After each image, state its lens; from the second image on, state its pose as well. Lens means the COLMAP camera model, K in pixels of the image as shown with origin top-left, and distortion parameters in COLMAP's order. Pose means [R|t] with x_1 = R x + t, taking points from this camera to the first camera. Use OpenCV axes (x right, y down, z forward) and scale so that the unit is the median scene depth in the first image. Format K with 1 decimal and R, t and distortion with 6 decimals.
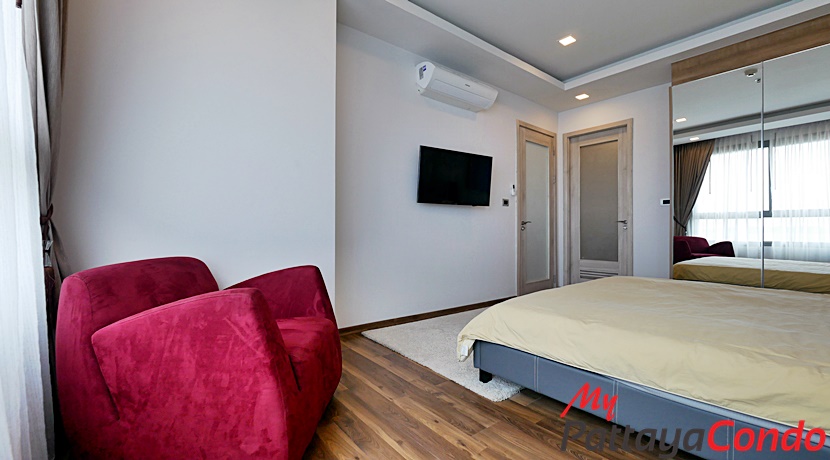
lens RADIAL K [[341.5, 0, 409.6], [0, 341.5, 231.1], [0, 0, 1]] dist [-0.001075, -0.000013]
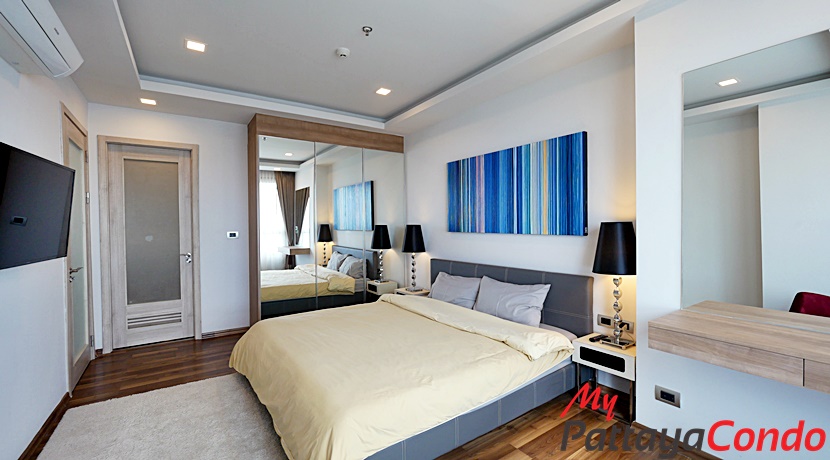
lens RADIAL K [[341.5, 0, 409.5], [0, 341.5, 230.4], [0, 0, 1]] dist [-0.001075, -0.000013]
pose [[0.105708, -0.007435, 0.994369, -0.223885], [0.015605, 0.999861, 0.005817, -0.091102], [-0.994275, 0.014902, 0.105809, 0.321212]]
